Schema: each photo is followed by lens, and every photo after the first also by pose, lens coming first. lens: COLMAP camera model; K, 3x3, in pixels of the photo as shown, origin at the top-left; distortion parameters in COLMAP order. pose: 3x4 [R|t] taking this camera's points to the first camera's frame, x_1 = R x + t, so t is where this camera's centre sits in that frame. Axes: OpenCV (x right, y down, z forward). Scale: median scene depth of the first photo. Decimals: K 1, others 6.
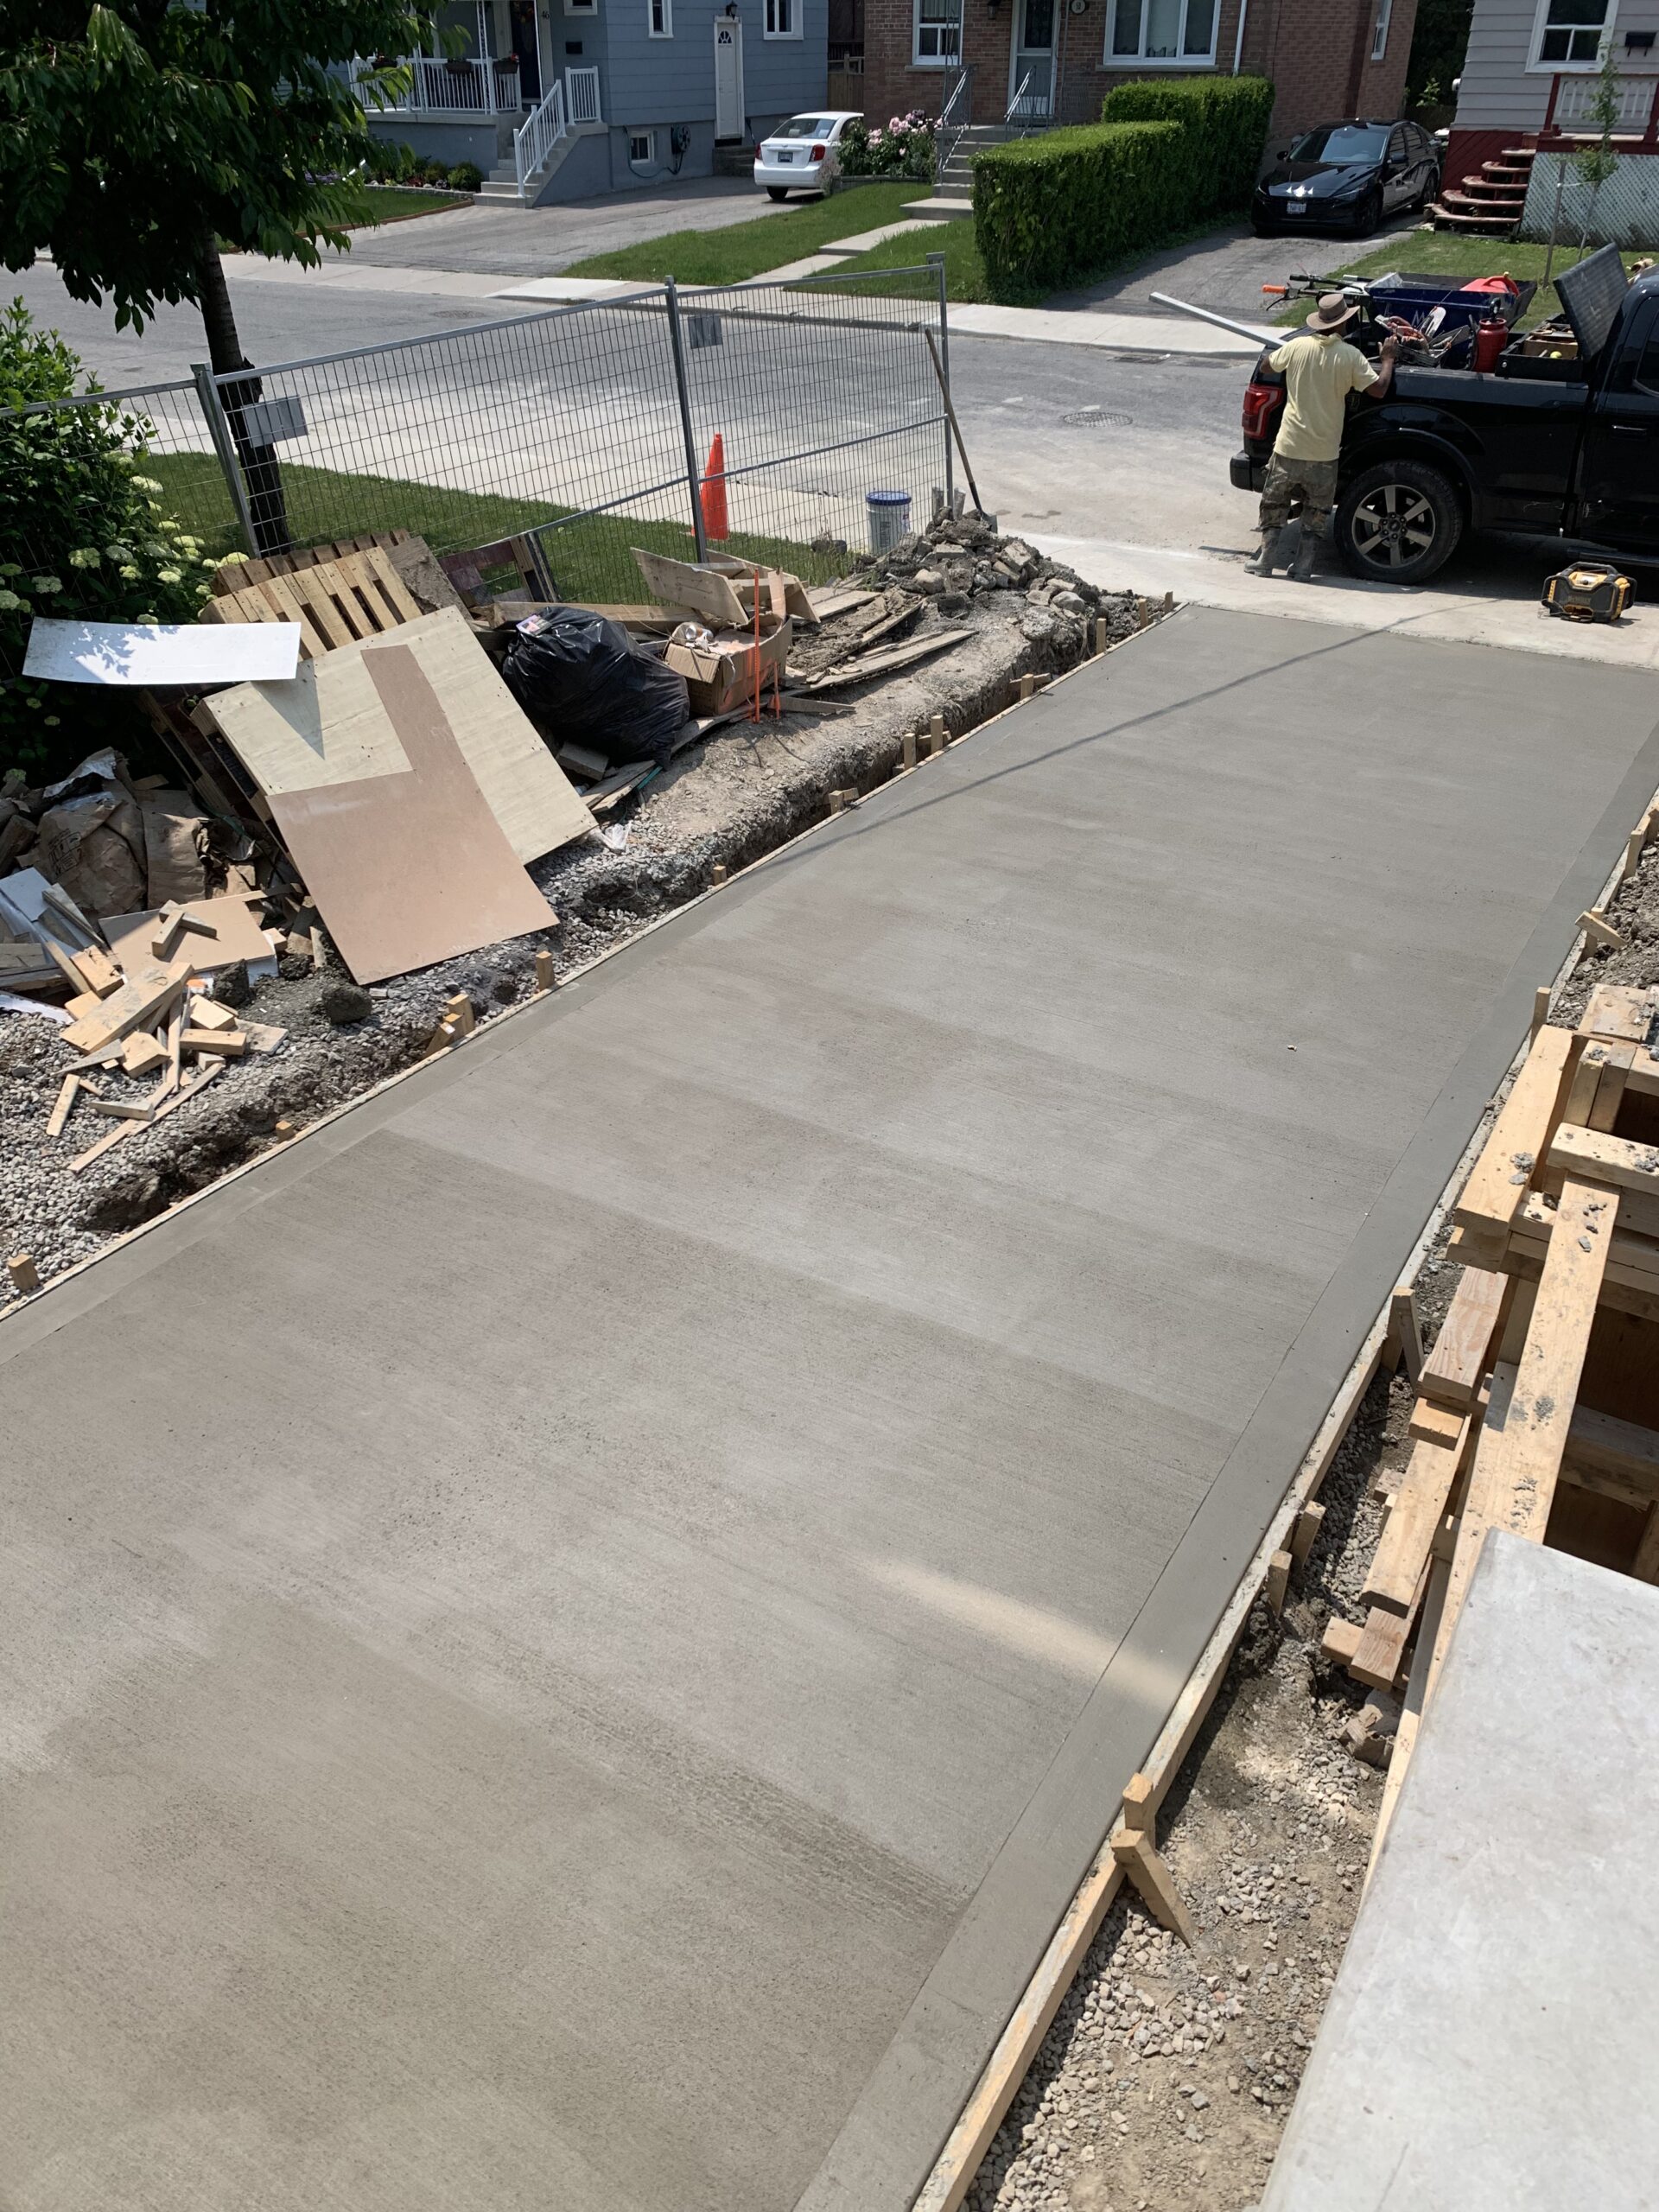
lens RADIAL K [[1711.1, 0, 829.5], [0, 1711.1, 1106.0], [0, 0, 1]] dist [0.058729, -0.002920]
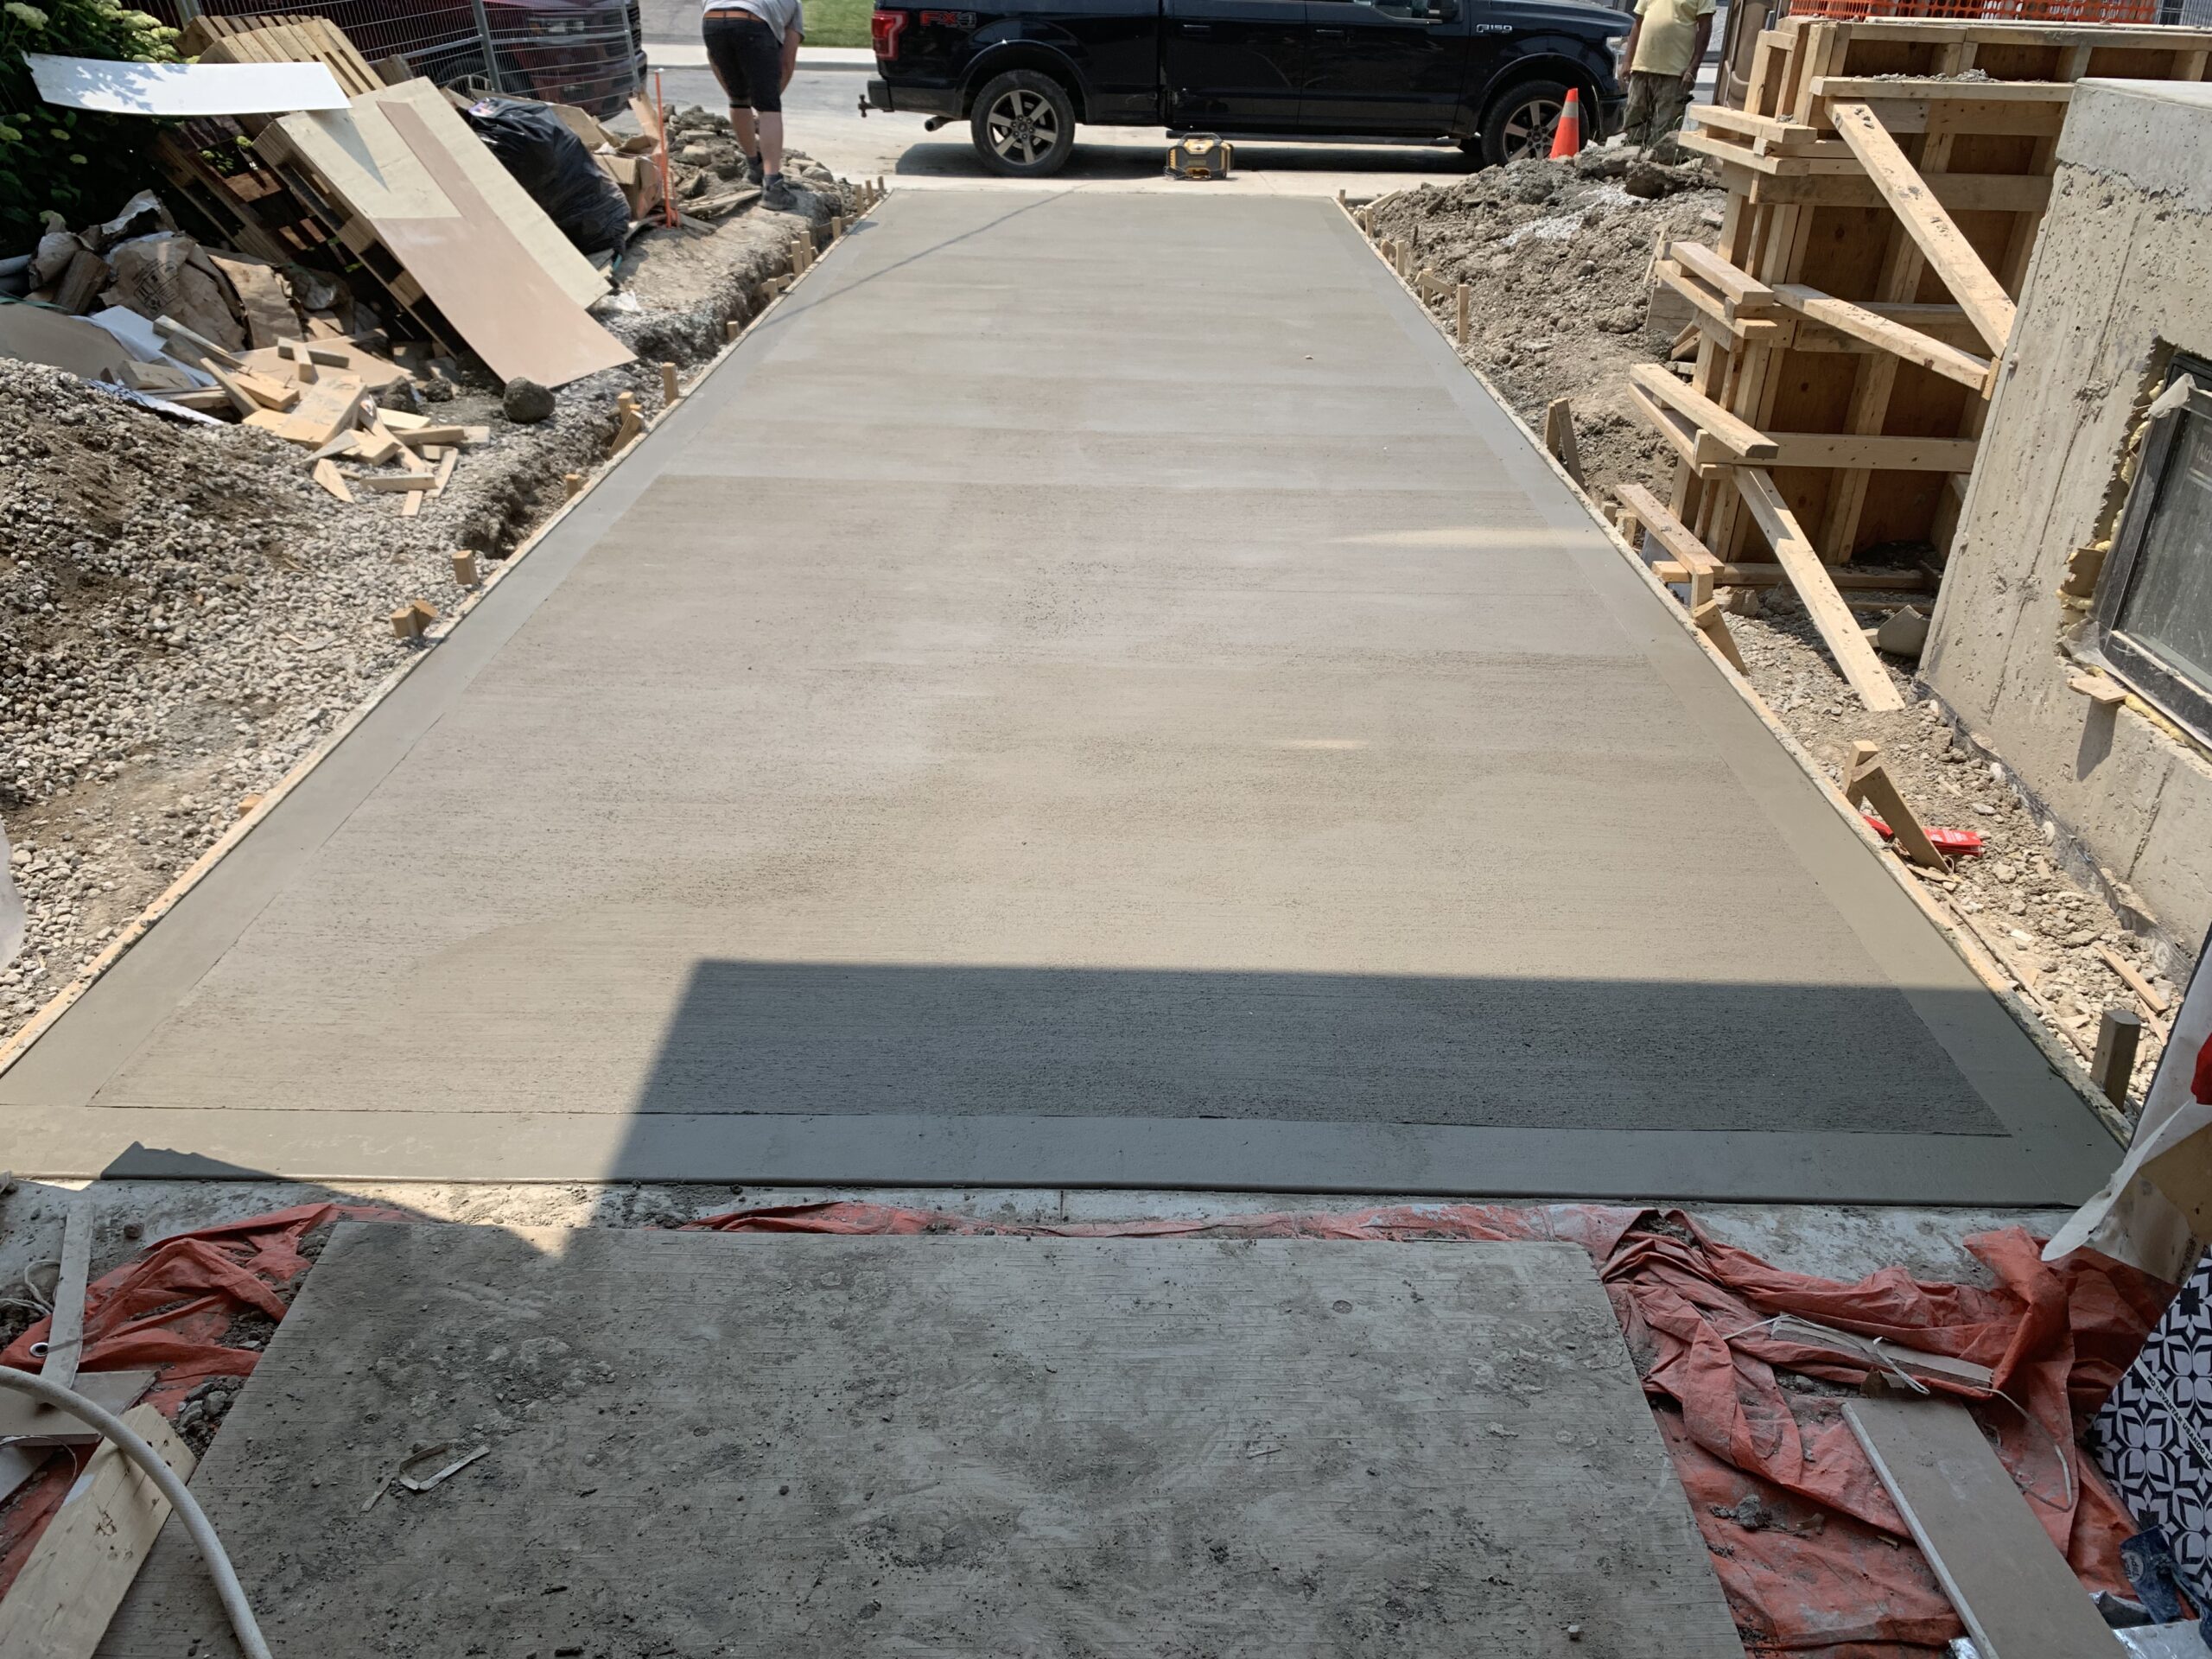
lens RADIAL K [[1686.2, 0, 1106.0], [0, 1686.2, 829.5], [0, 0, 1]] dist [-0.003419, 0.031554]
pose [[0.864340, -0.218697, 0.452867, -0.444129], [0.238244, 0.971101, 0.014250, 0.223231], [-0.442896, 0.095576, 0.891464, 0.007754]]
